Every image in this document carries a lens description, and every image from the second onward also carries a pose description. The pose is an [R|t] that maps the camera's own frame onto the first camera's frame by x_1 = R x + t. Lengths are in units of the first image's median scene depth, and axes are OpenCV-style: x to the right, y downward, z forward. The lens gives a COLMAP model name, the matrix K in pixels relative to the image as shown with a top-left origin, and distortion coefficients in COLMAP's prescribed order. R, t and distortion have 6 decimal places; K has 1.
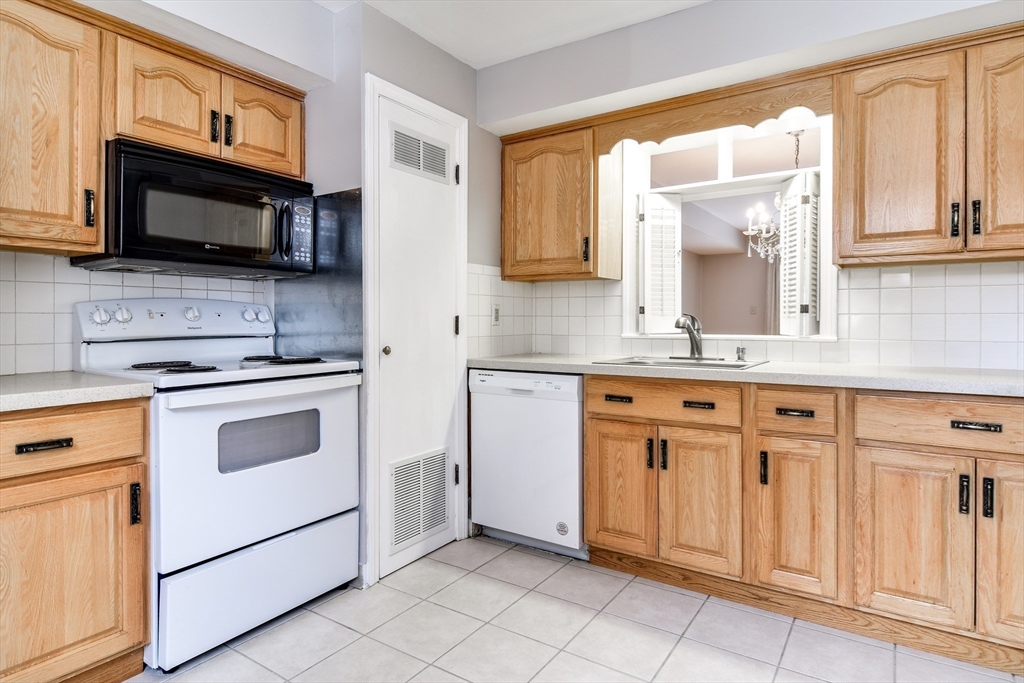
lens RADIAL K [[567.8, 0, 511.7], [0, 567.8, 323.6], [0, 0, 1]] dist [0.001371, -0.001647]
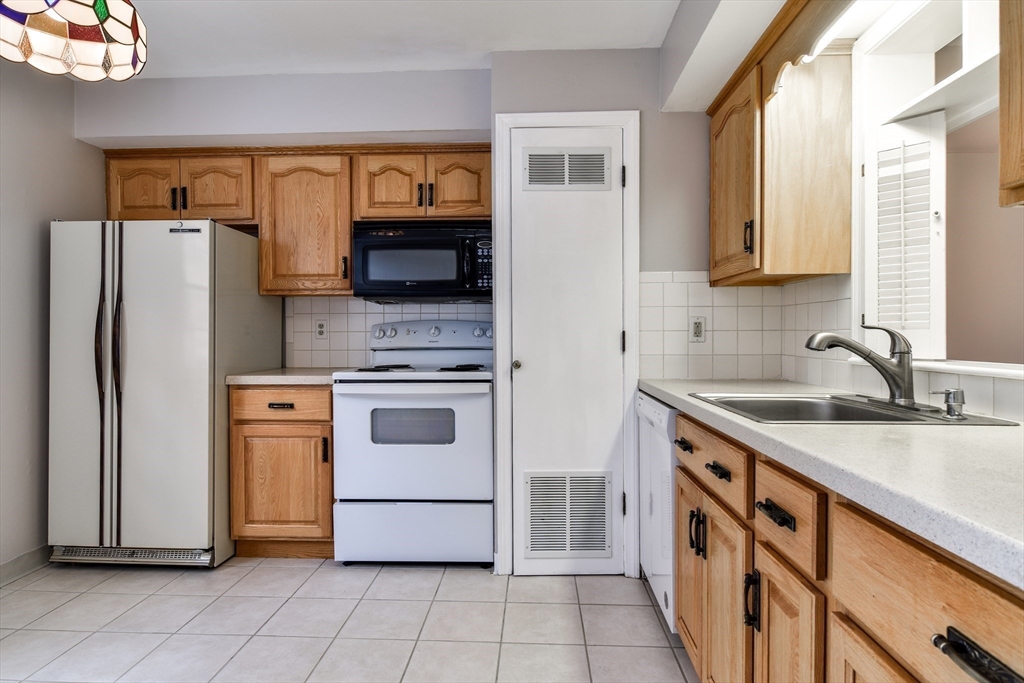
lens RADIAL K [[560.3, 0, 512.0], [0, 560.3, 341.5], [0, 0, 1]] dist [-0.002219, -0.000473]
pose [[0.518513, 0.009637, -0.855016, 0.739534], [-0.003374, 0.999952, 0.009225, -0.005907], [0.855063, -0.001899, 0.518520, 0.479371]]
